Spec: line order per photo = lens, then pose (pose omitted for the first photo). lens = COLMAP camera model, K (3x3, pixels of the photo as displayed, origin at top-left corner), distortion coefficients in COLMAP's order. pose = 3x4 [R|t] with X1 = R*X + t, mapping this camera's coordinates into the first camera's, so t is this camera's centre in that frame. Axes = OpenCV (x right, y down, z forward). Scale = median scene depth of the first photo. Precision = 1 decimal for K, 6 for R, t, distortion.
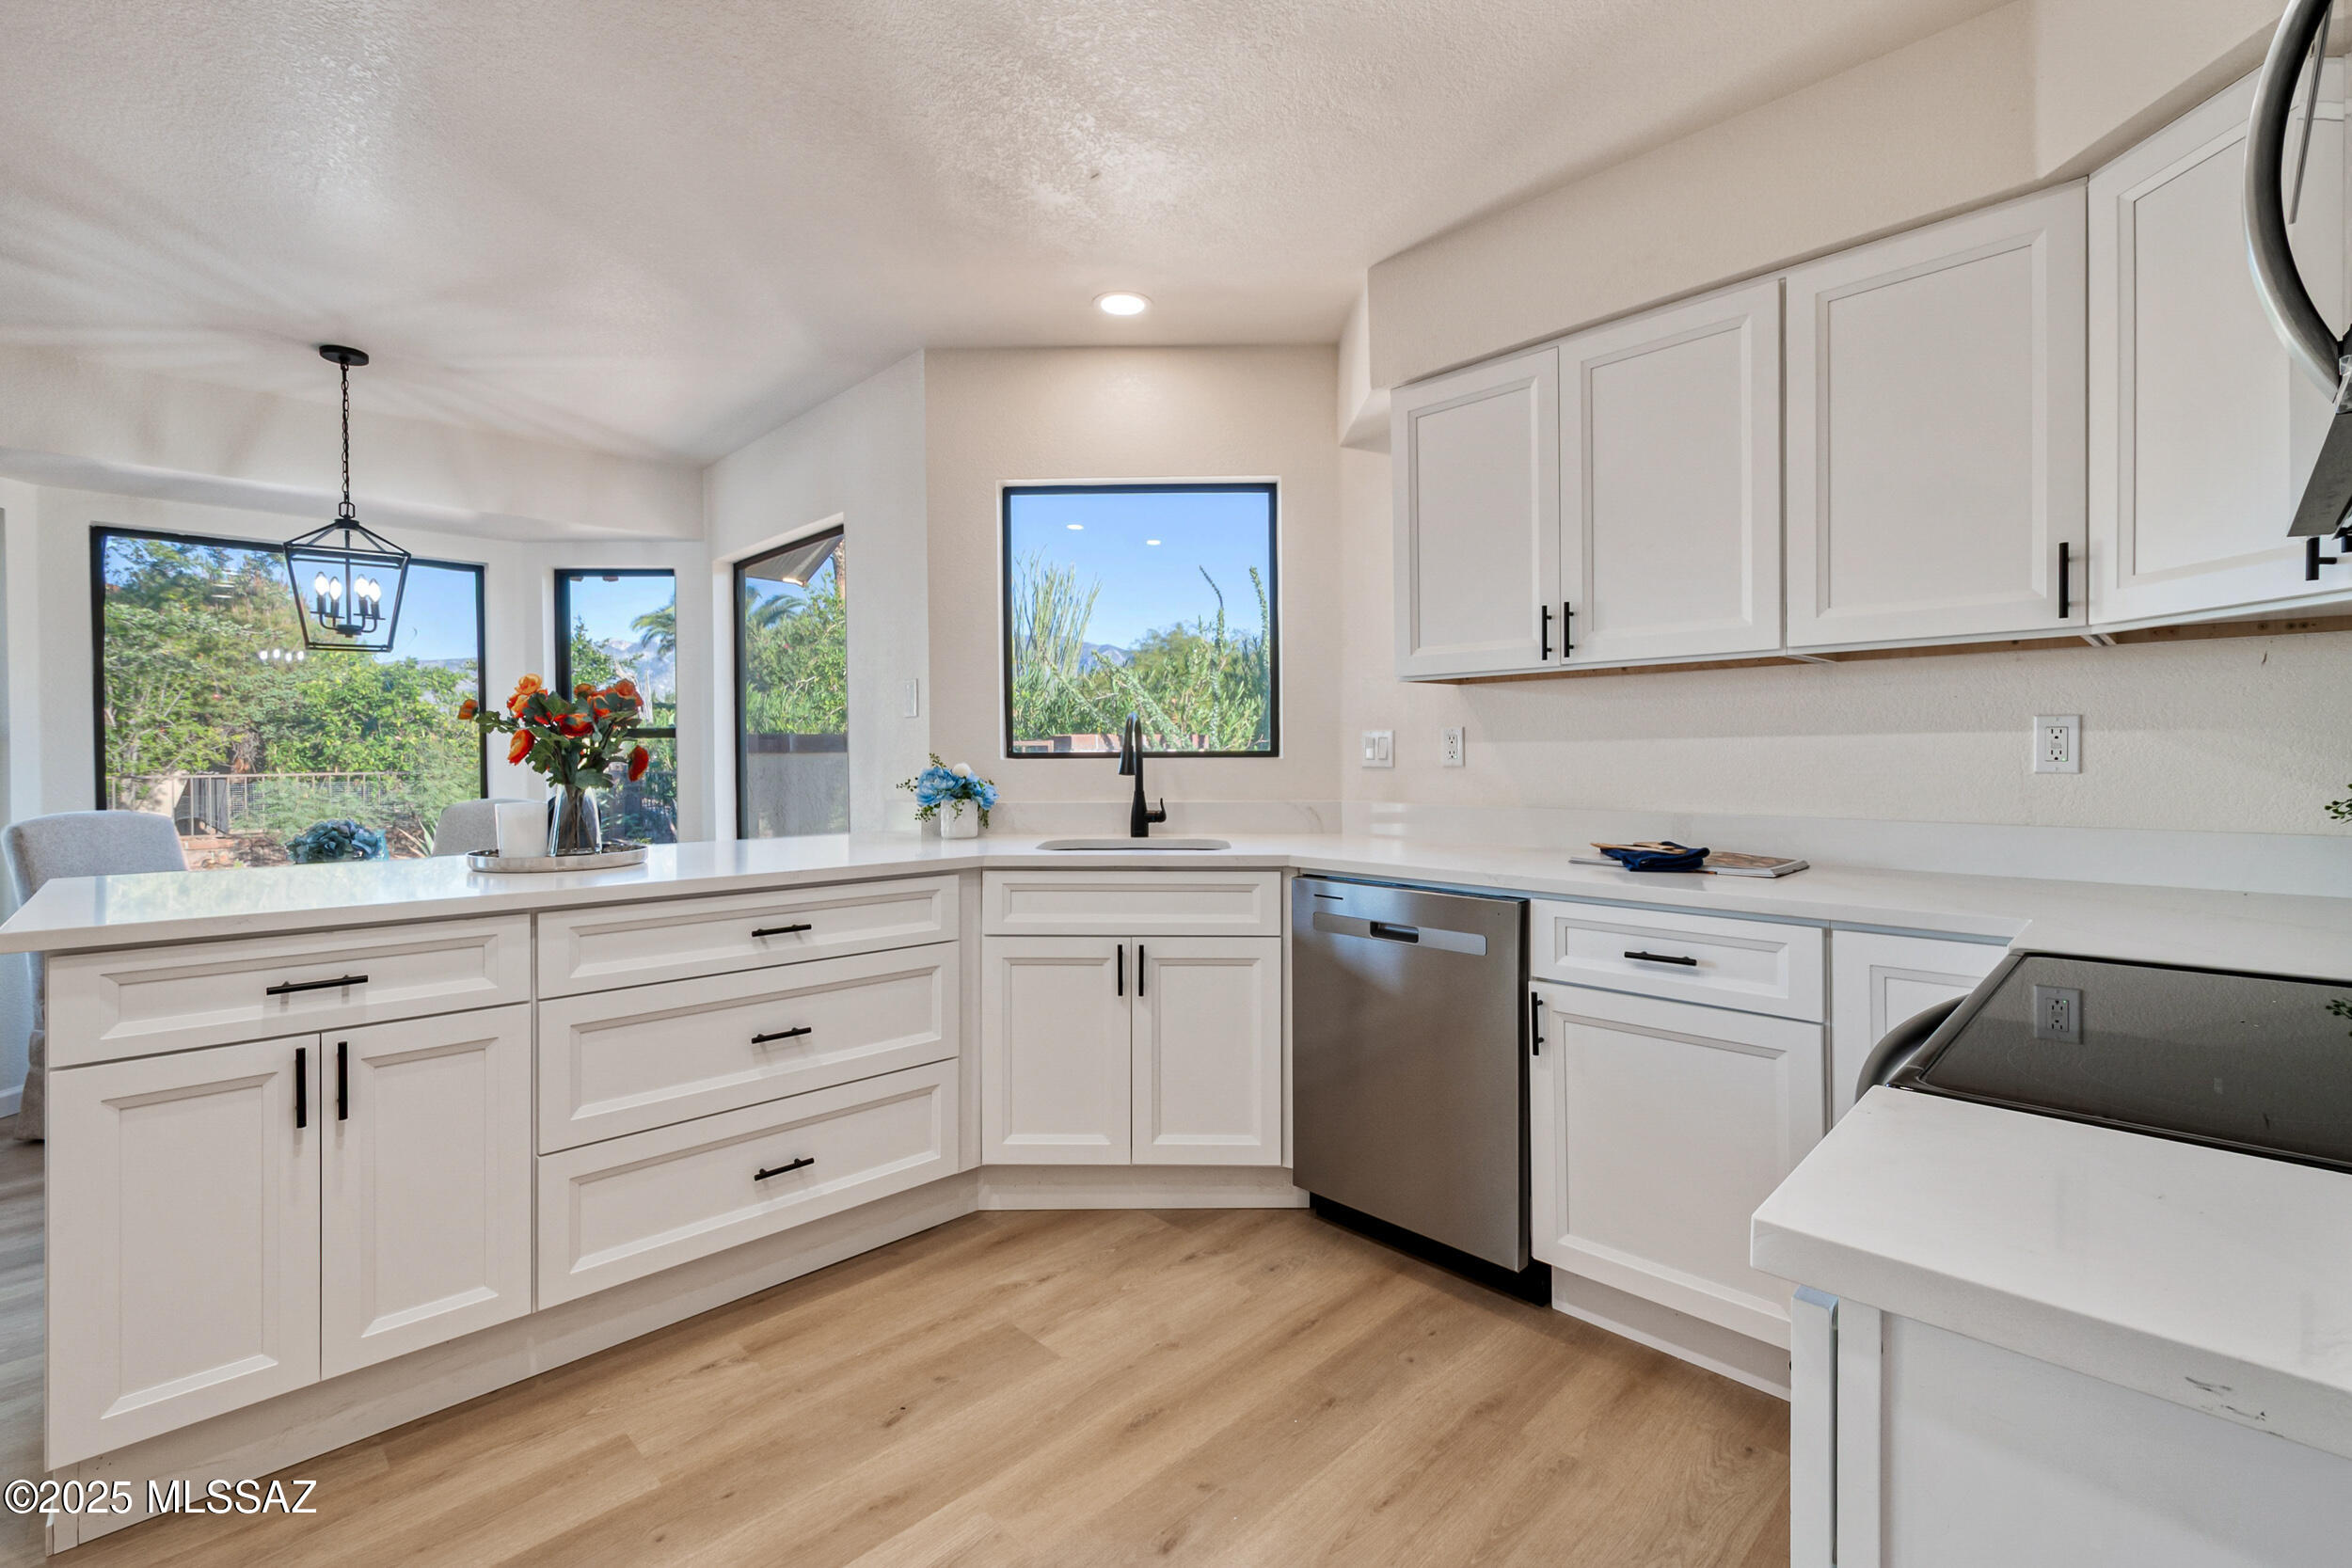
lens RADIAL K [[1046.0, 0, 1194.9], [0, 1046.0, 762.7], [0, 0, 1]] dist [0.008537, -0.000965]
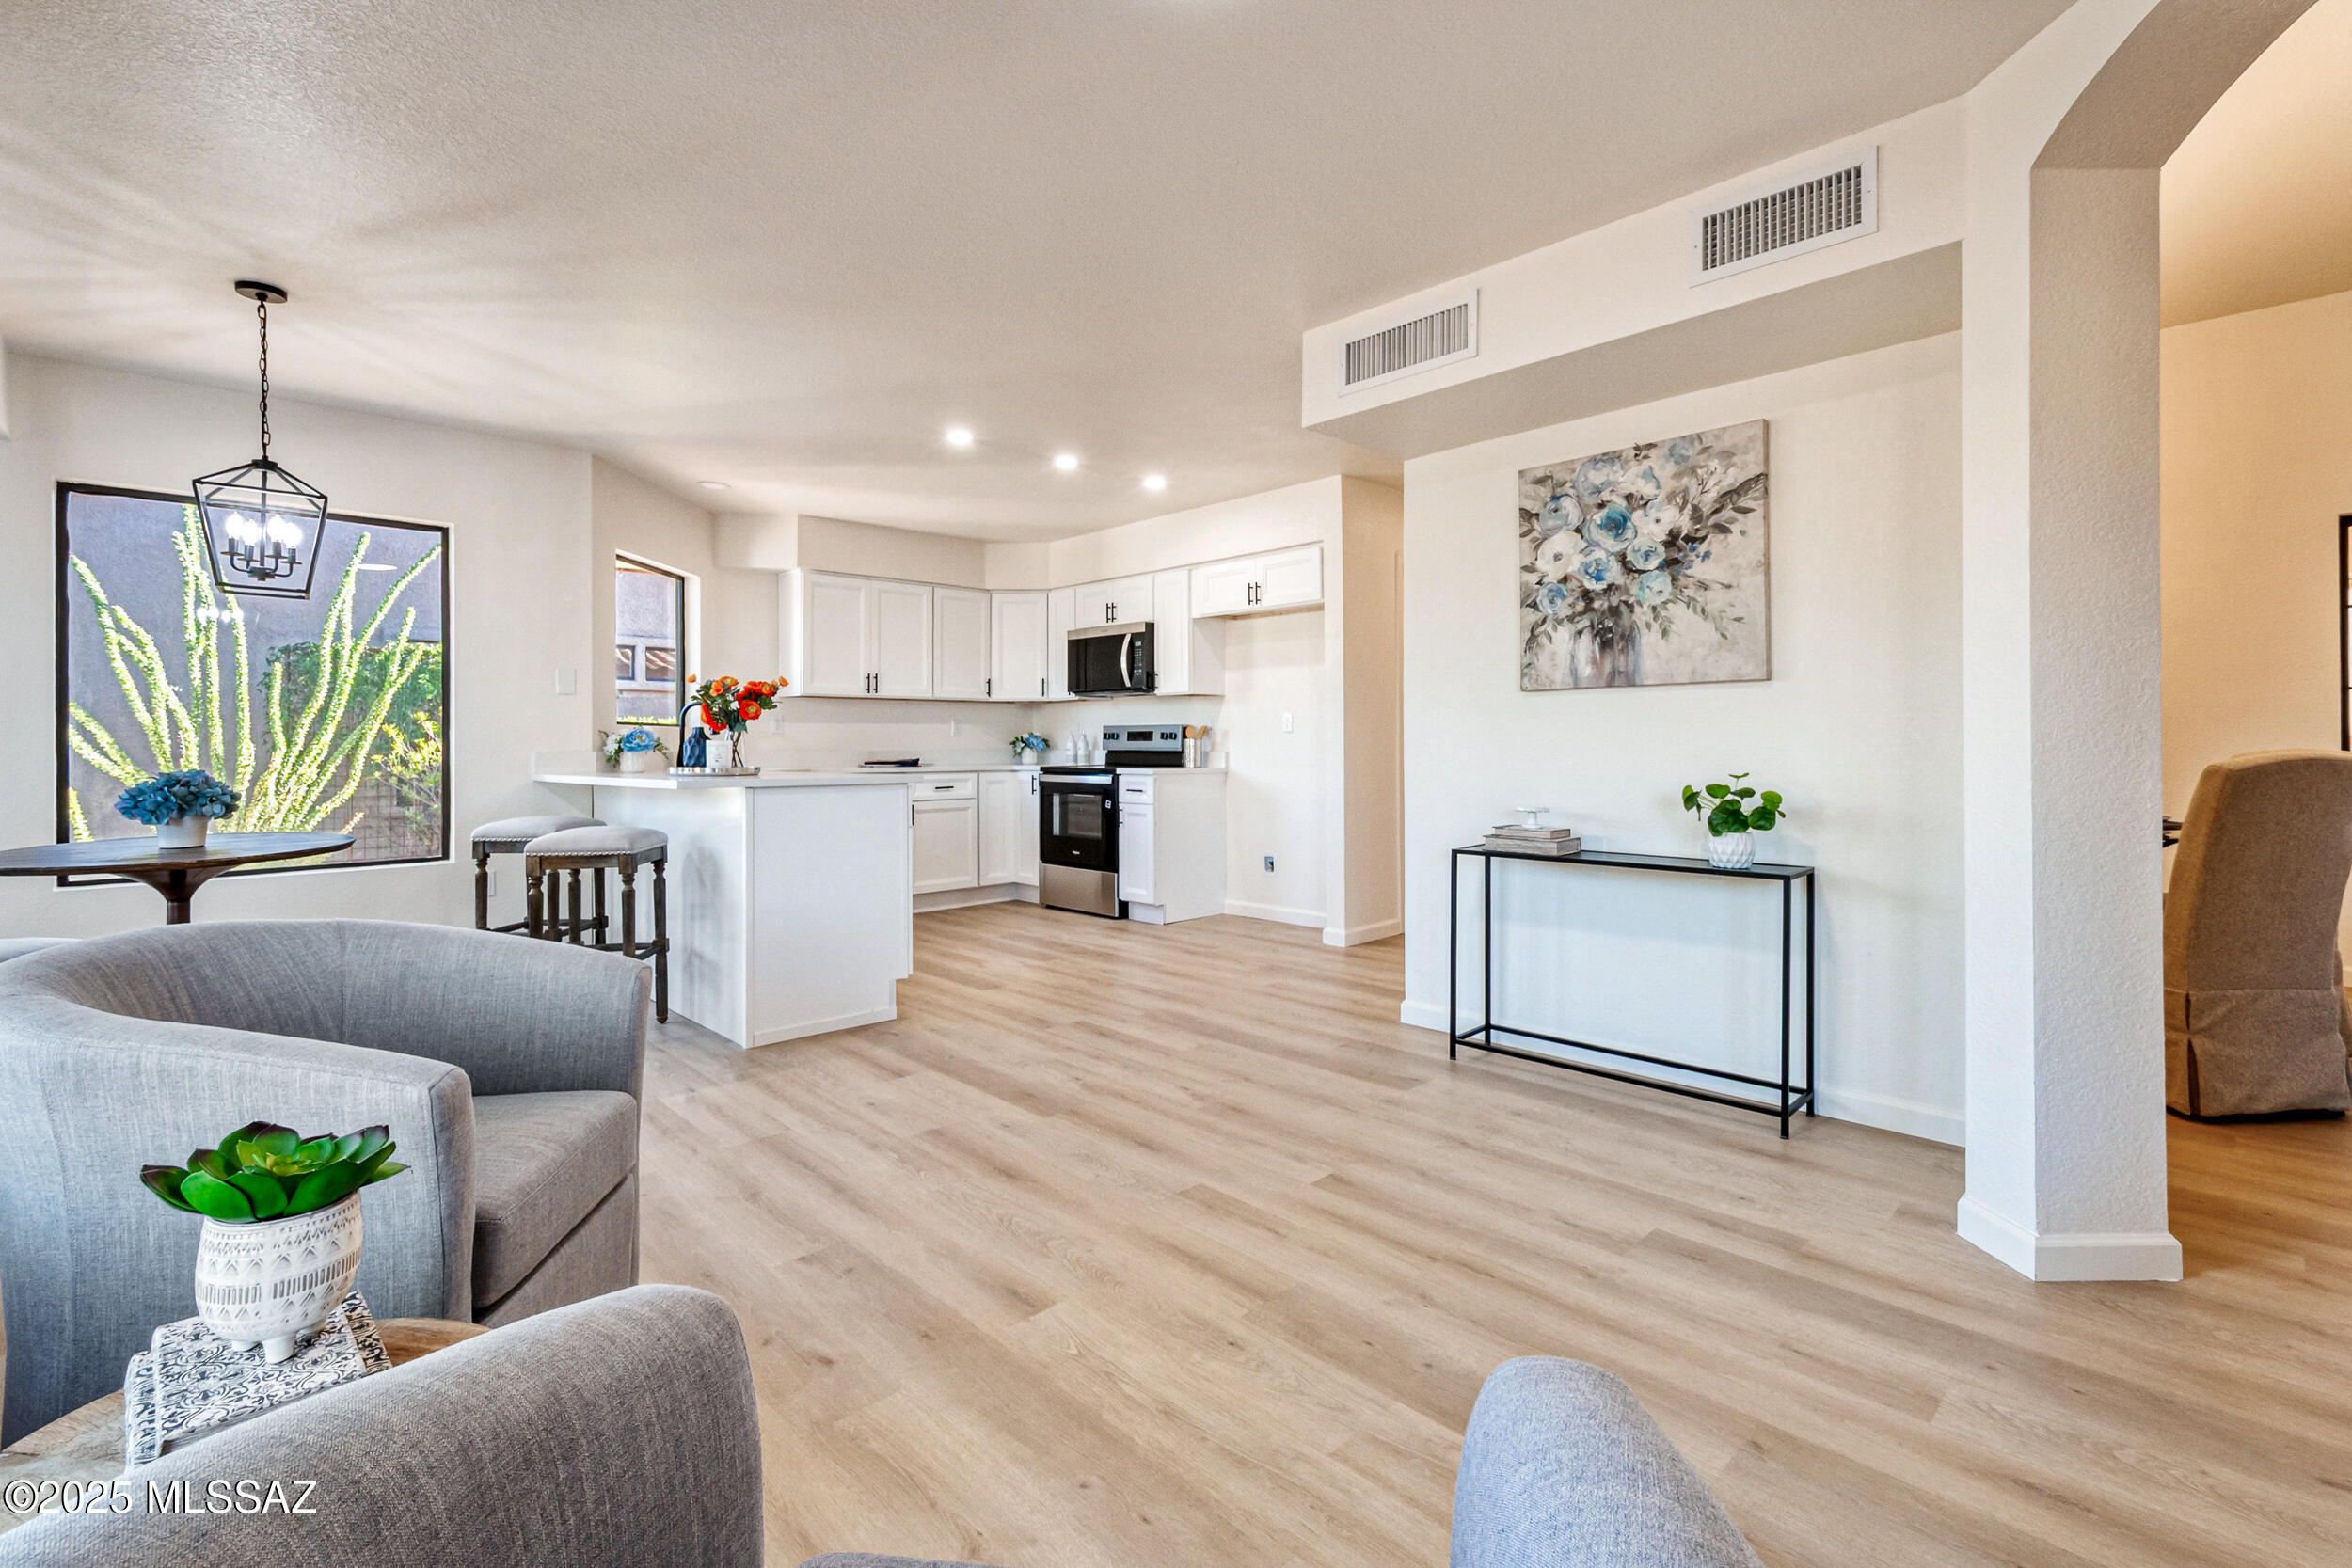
lens RADIAL K [[1046.0, 0, 1166.3], [0, 1046.0, 752.3], [0, 0, 1]] dist [0.008537, -0.000965]
pose [[0.007051, 0.004195, 0.999966, -2.452768], [0.012144, 0.999917, -0.004280, 0.079406], [-0.999901, 0.012174, 0.006999, 0.208872]]
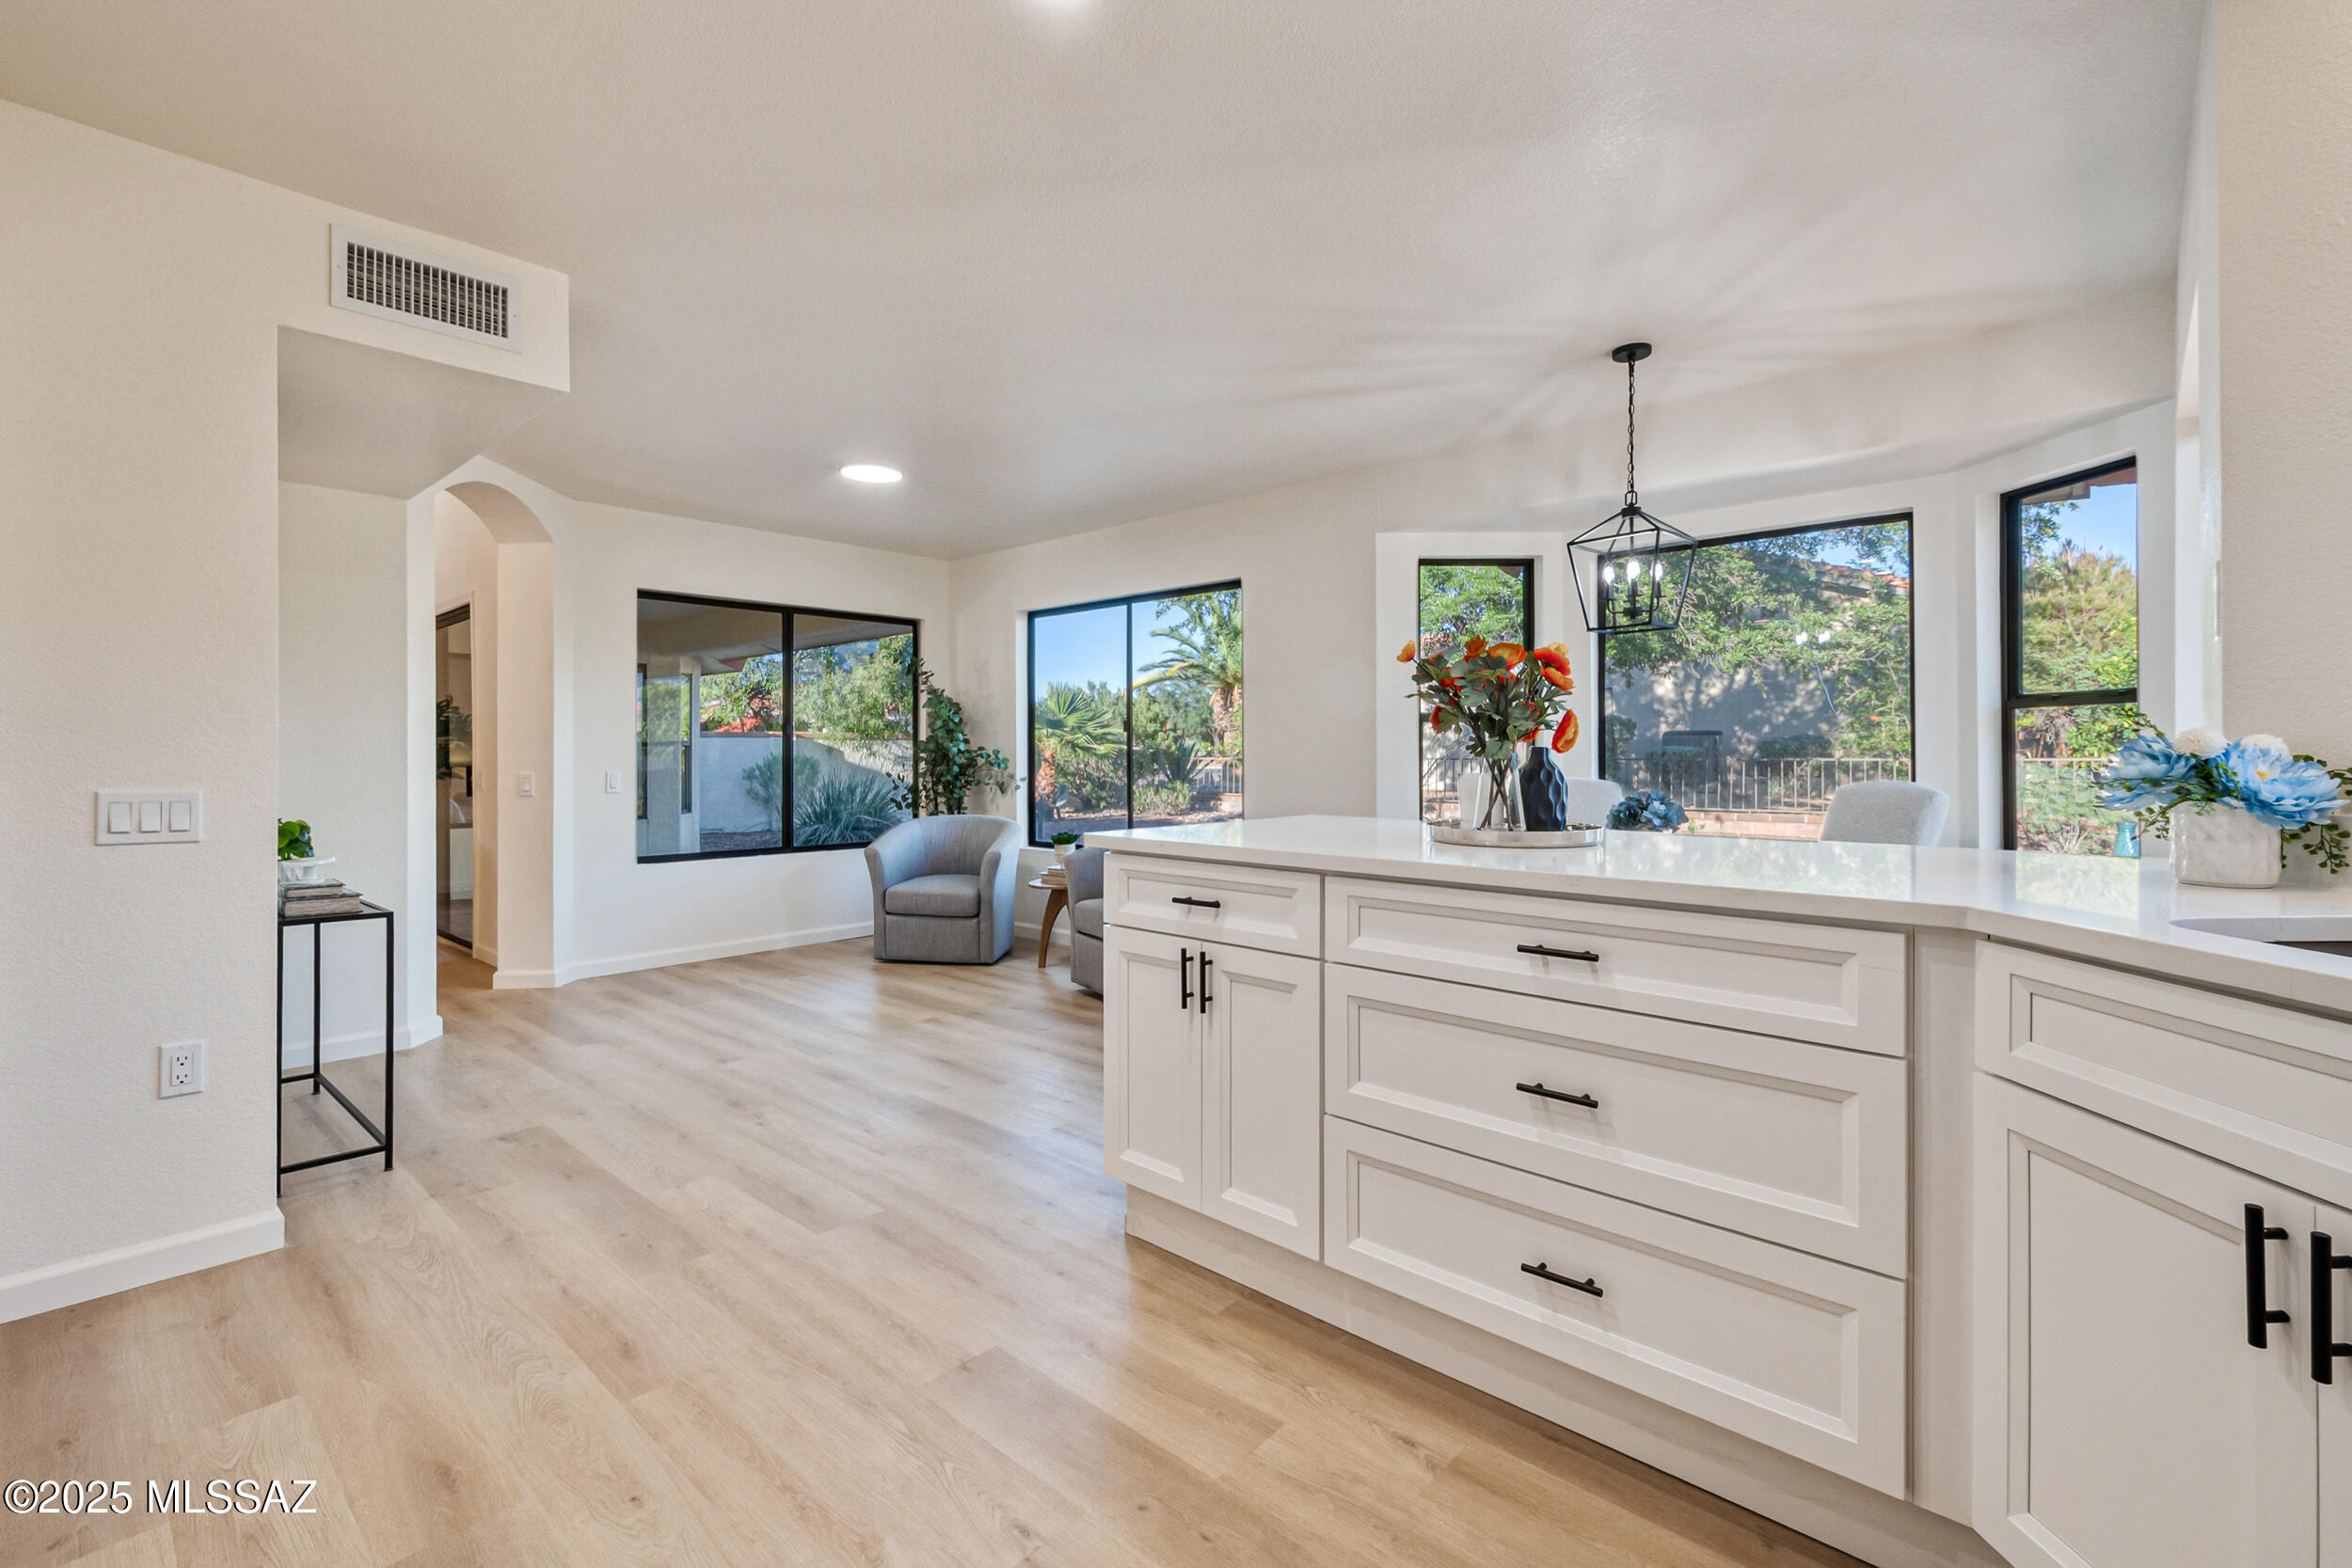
lens RADIAL K [[1046.0, 0, 1140.0], [0, 1046.0, 749.8], [0, 0, 1]] dist [0.008537, -0.000965]
pose [[0.023224, 0.006308, -0.999710, 0.318312], [-0.006896, 0.999957, 0.006149, 0.012823], [0.999707, 0.006751, 0.023266, 0.651361]]
